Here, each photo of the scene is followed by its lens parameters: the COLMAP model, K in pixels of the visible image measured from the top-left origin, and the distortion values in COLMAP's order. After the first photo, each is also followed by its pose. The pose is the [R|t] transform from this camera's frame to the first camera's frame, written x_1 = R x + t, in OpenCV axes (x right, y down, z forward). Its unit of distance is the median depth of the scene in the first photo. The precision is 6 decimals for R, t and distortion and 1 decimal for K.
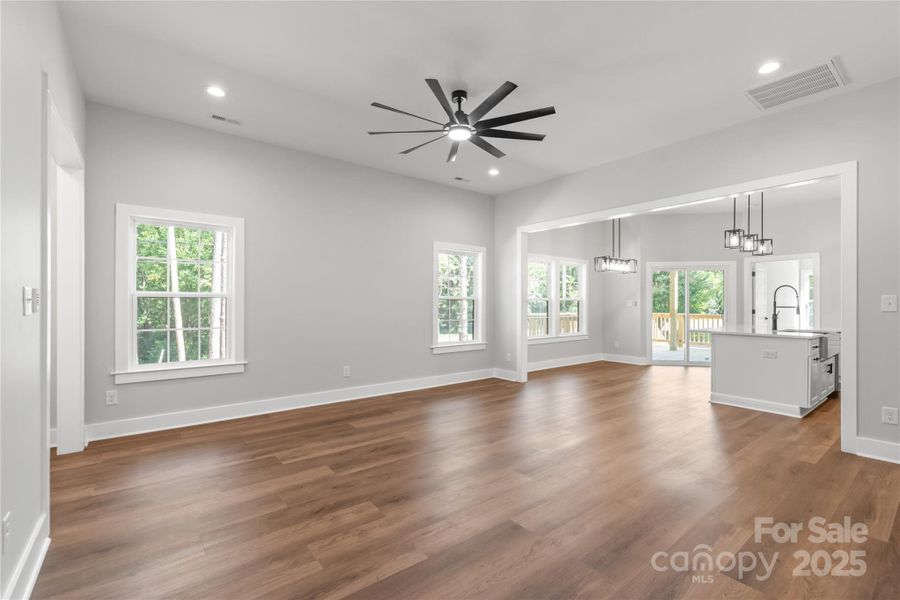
lens RADIAL K [[397.2, 0, 449.6], [0, 397.2, 296.8], [0, 0, 1]] dist [0.000207, -0.000480]
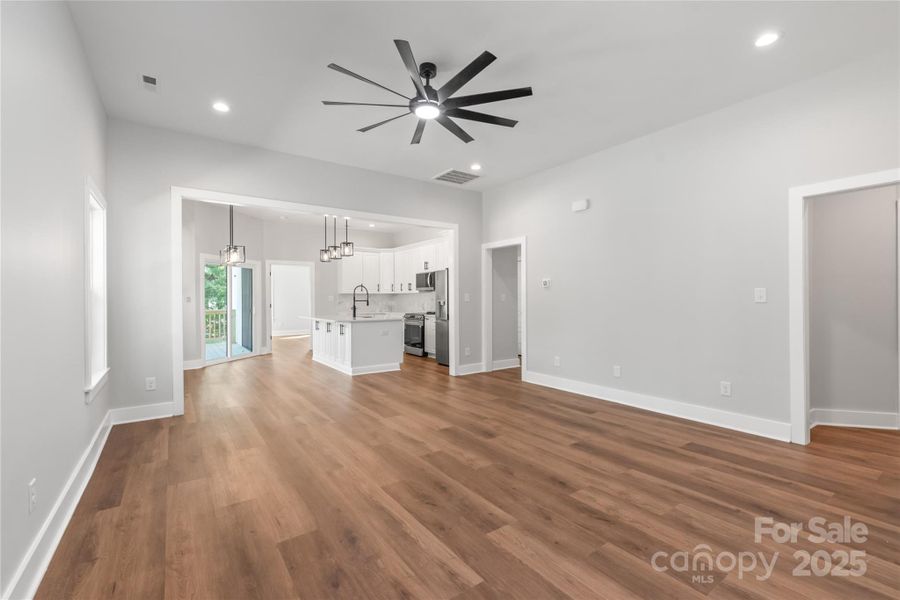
lens RADIAL K [[397.2, 0, 449.6], [0, 397.2, 296.8], [0, 0, 1]] dist [0.000207, -0.000480]
pose [[0.043564, 0.000351, 0.999051, -0.981434], [-0.011700, 0.999932, 0.000158, 0.011798], [-0.998982, -0.011695, 0.043565, 1.015237]]
